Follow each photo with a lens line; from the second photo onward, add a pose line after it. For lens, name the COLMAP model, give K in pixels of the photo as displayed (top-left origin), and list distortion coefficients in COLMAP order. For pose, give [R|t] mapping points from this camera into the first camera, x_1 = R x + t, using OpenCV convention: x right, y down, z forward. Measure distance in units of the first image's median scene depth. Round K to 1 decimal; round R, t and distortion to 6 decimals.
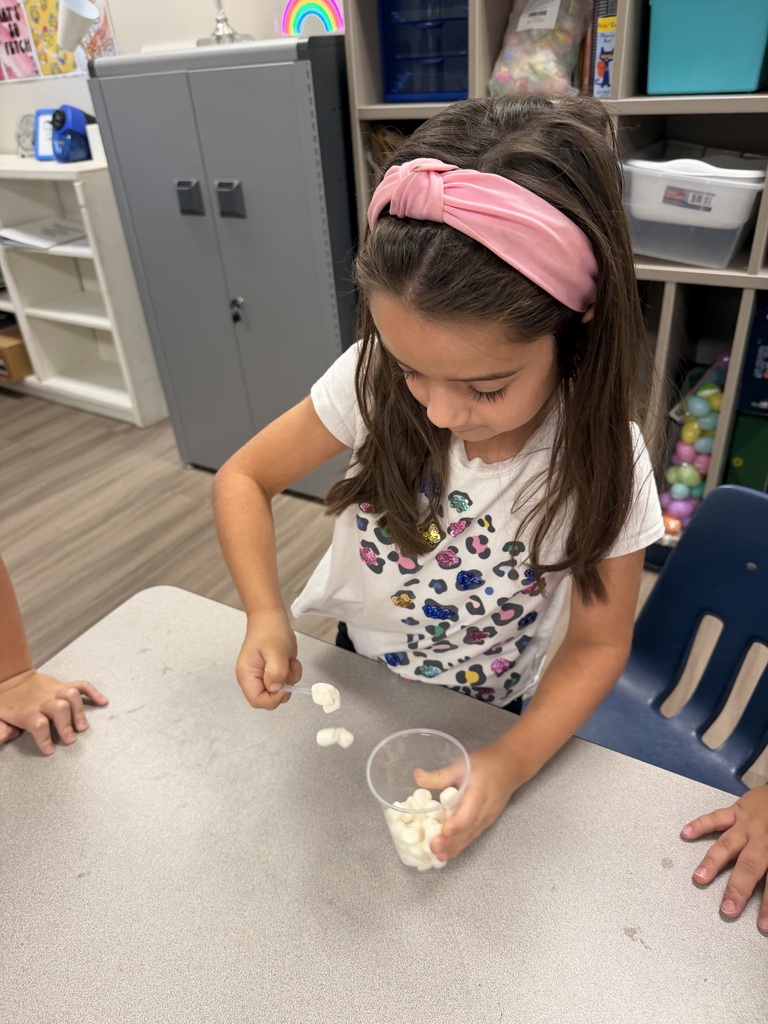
lens RADIAL K [[719.0, 0, 402.2], [0, 719.0, 504.4], [0, 0, 1]] dist [-0.018767, -0.012196]
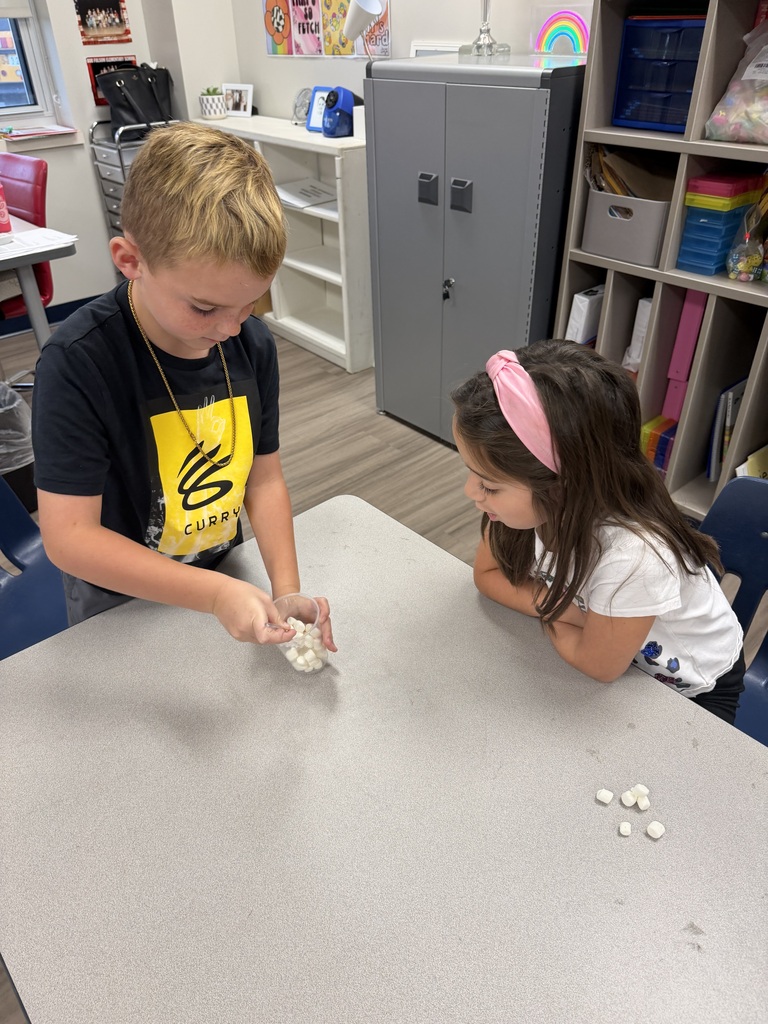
lens RADIAL K [[719.0, 0, 390.3], [0, 719.0, 518.6], [0, 0, 1]] dist [-0.018767, -0.012196]
pose [[0.948578, 0.210234, -0.236647, 0.029056], [-0.192449, 0.976583, 0.096169, -0.000034], [0.251324, -0.045681, 0.966824, -0.141859]]
